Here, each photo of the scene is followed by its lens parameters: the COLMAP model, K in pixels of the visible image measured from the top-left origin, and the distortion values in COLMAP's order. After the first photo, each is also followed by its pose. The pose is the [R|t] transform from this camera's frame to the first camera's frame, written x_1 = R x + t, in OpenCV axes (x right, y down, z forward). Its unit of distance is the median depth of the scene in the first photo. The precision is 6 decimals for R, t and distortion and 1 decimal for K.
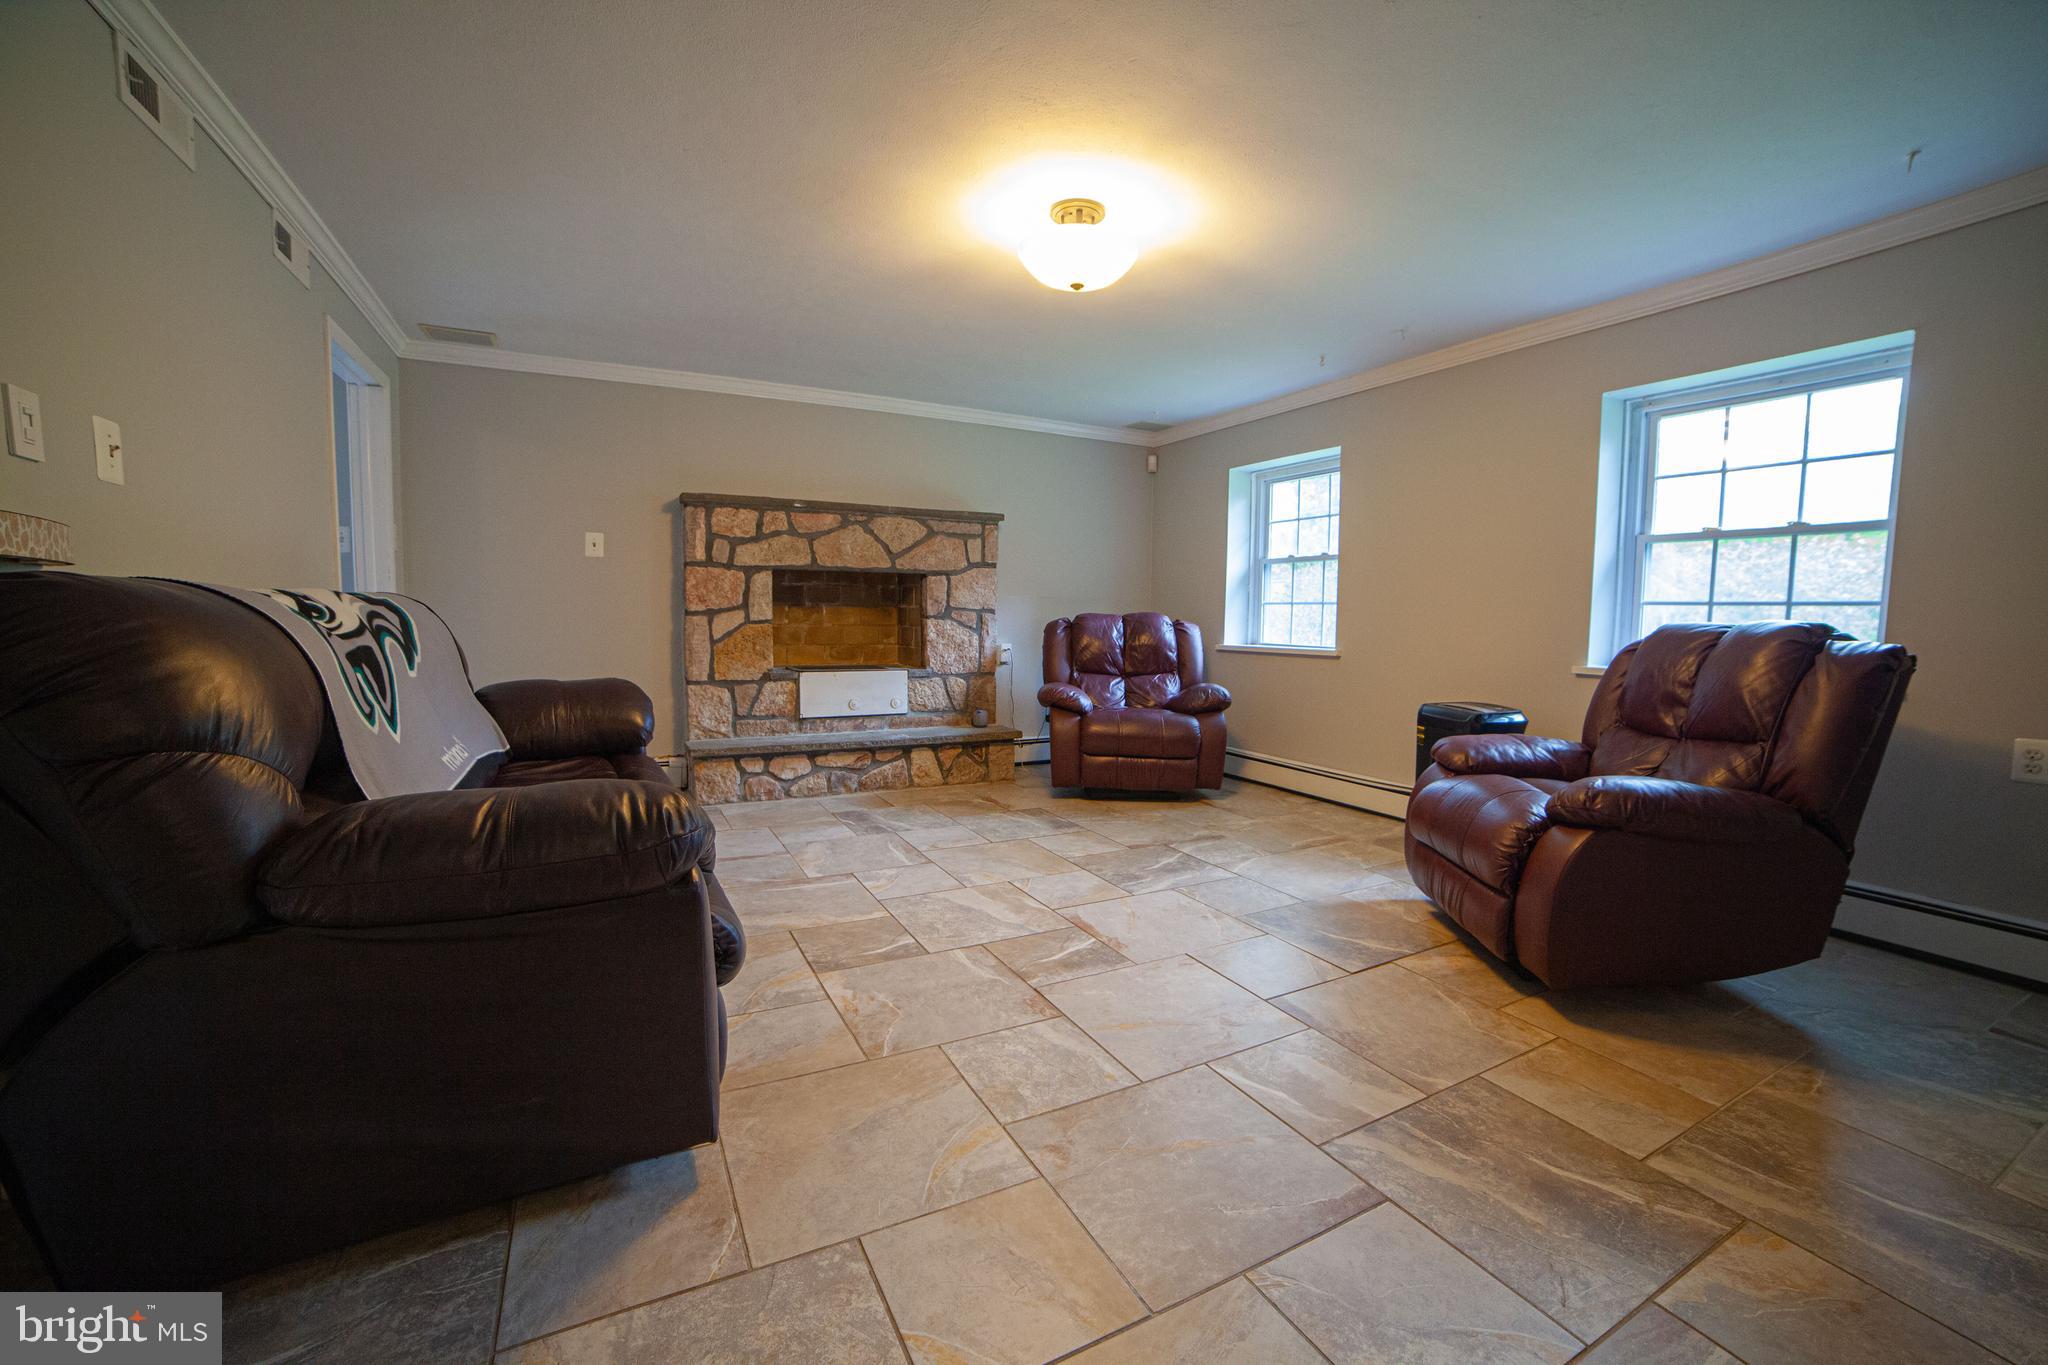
lens RADIAL K [[825.3, 0, 1032.9], [0, 825.3, 688.2], [0, 0, 1]] dist [-0.103670, 0.034653]
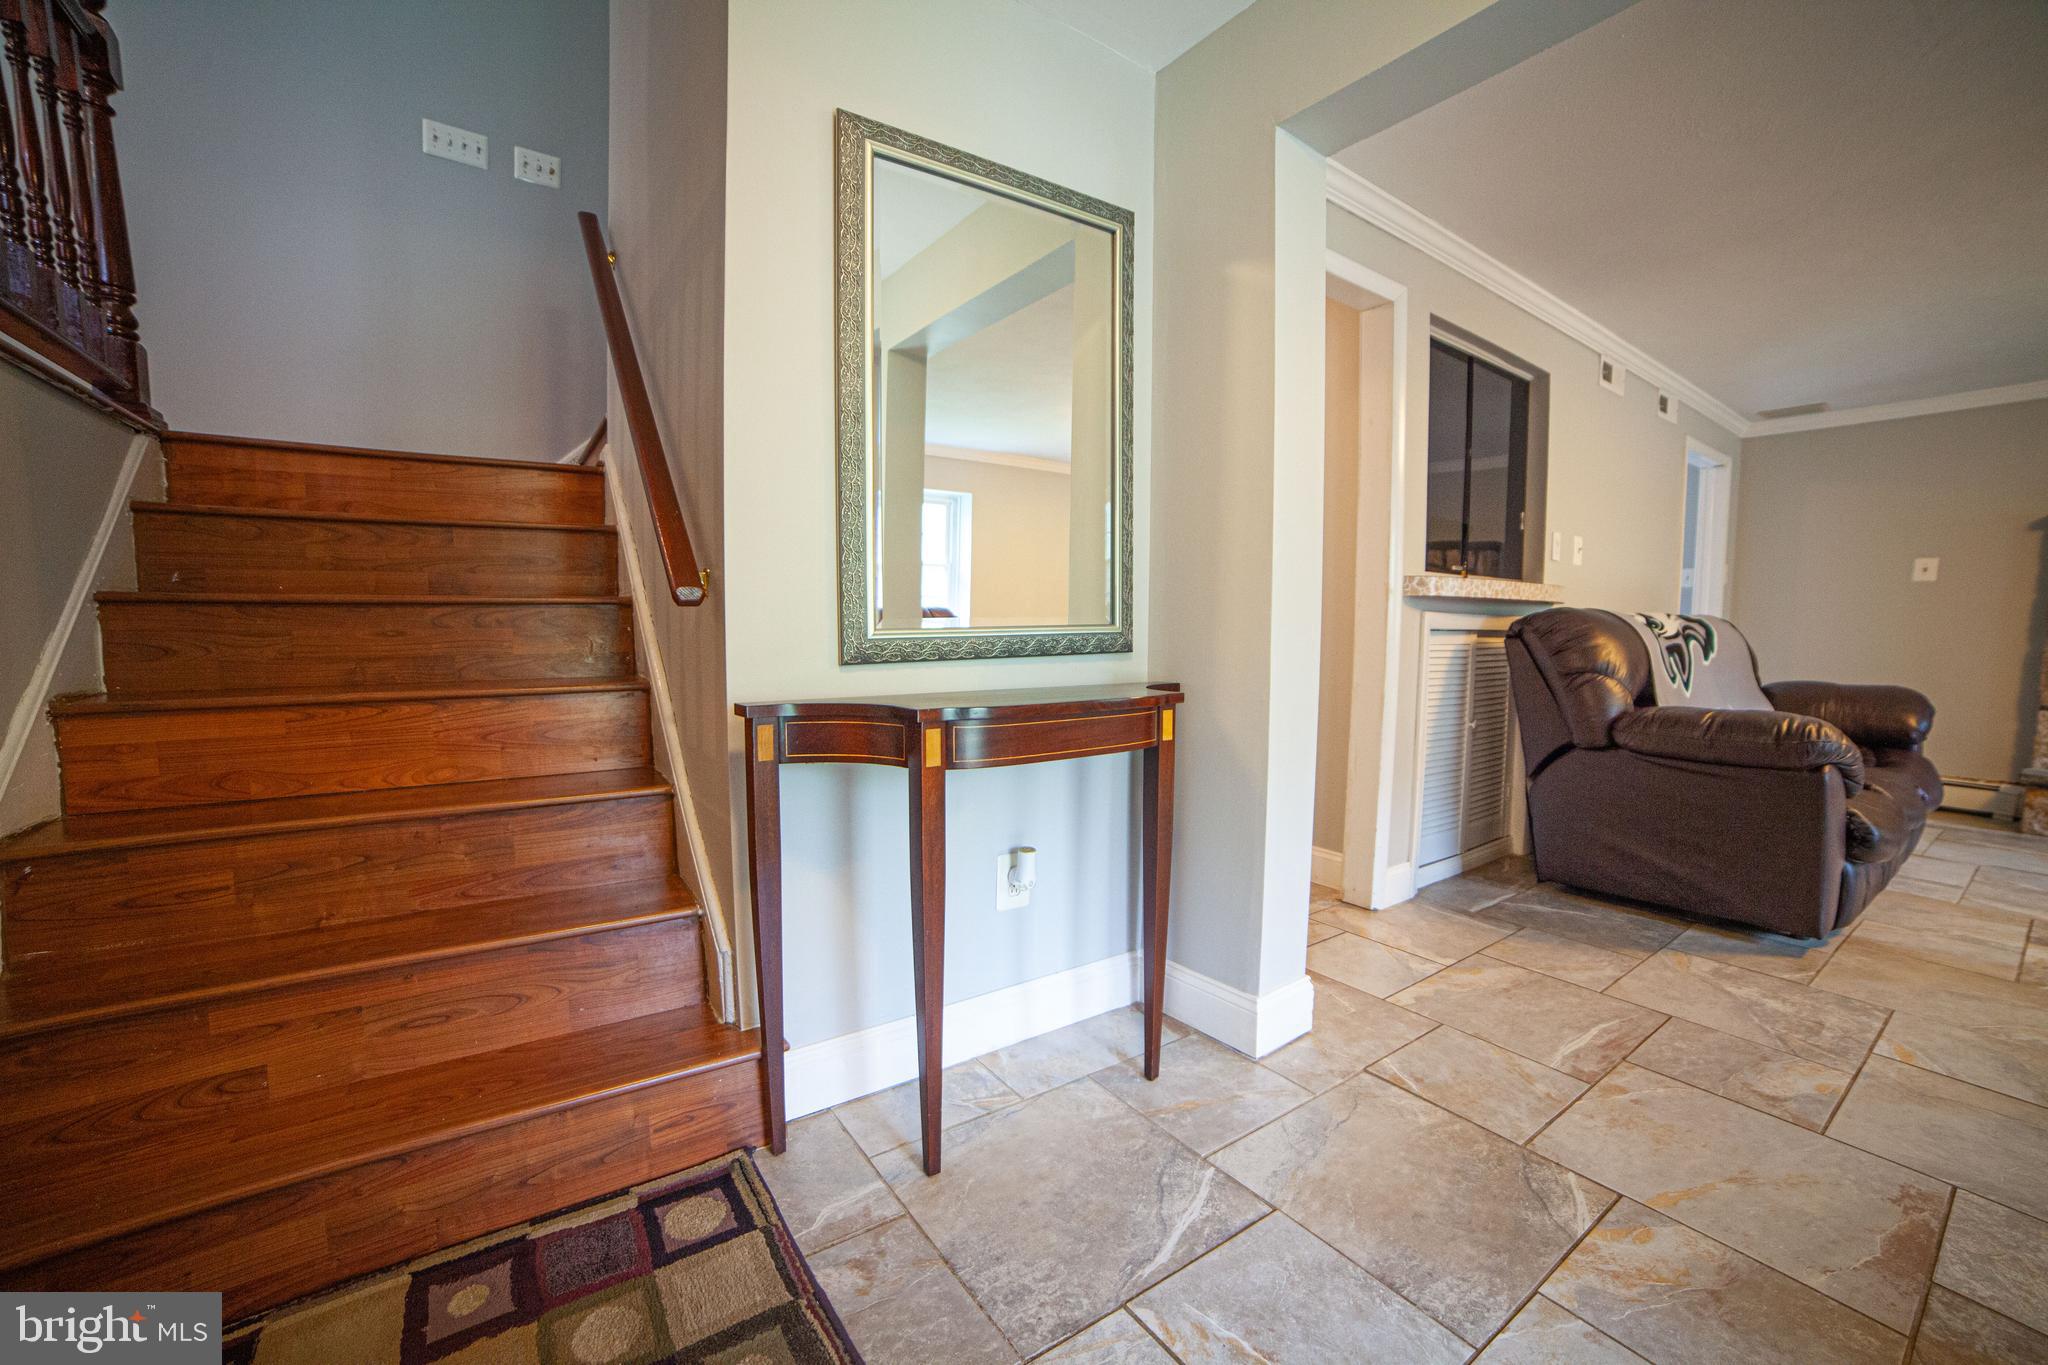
lens RADIAL K [[825.3, 0, 1032.9], [0, 825.3, 688.2], [0, 0, 1]] dist [-0.103670, 0.034653]
pose [[0.133410, 0.068039, -0.988723, 0.300322], [-0.100609, 0.993416, 0.054786, 0.040298], [0.985941, 0.092166, 0.139377, -0.292437]]
